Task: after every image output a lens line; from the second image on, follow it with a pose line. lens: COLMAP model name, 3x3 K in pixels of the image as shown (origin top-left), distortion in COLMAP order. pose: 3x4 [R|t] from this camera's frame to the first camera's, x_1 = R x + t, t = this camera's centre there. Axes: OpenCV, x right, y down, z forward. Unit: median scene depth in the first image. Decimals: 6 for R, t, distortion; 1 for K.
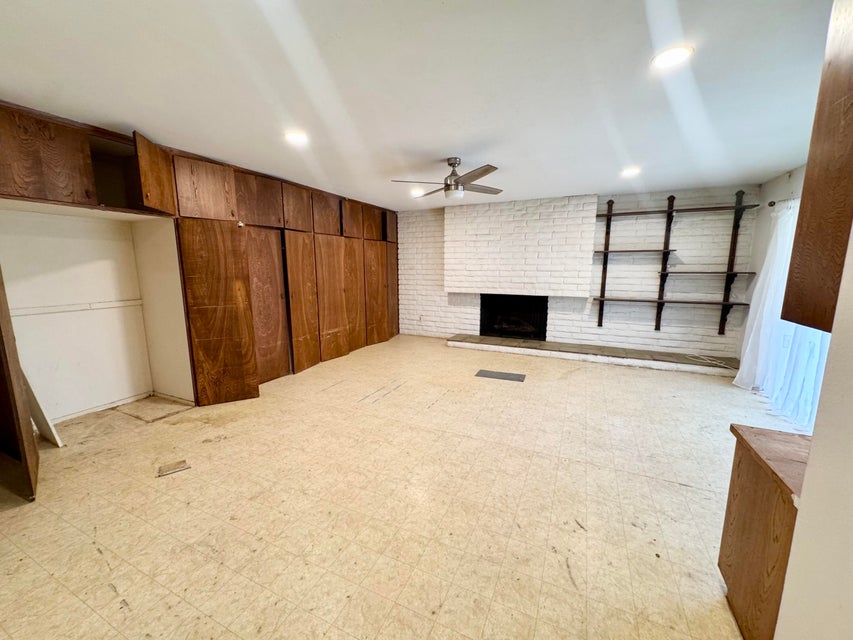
lens RADIAL K [[343.4, 0, 425.6], [0, 343.4, 322.1], [0, 0, 1]] dist [-0.001810, 0.000160]
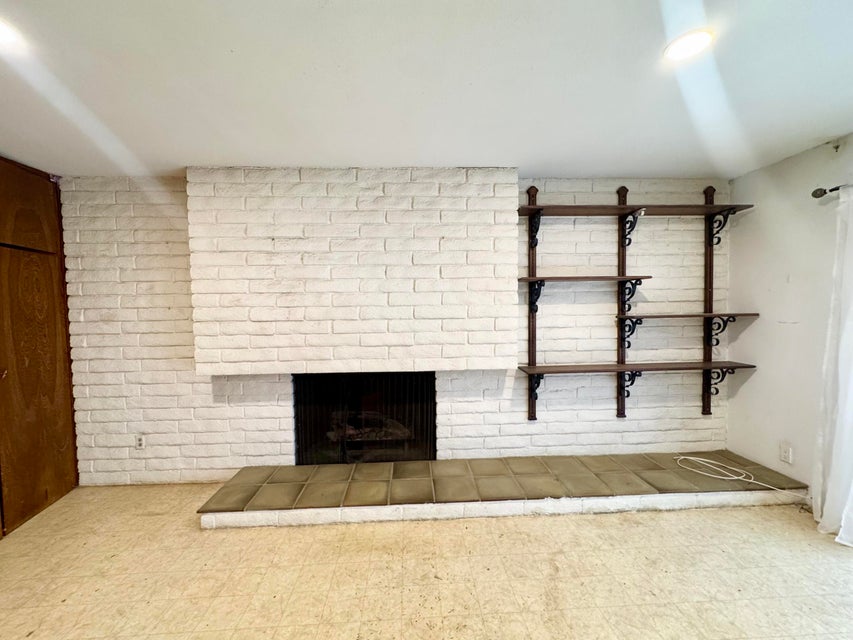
lens RADIAL K [[343.4, 0, 423.8], [0, 343.4, 320.8], [0, 0, 1]] dist [-0.001810, 0.000160]
pose [[0.887330, -0.031999, 0.460023, 0.122801], [0.088931, 0.990737, -0.102621, -0.098373], [-0.452478, 0.131969, 0.881957, 0.588042]]
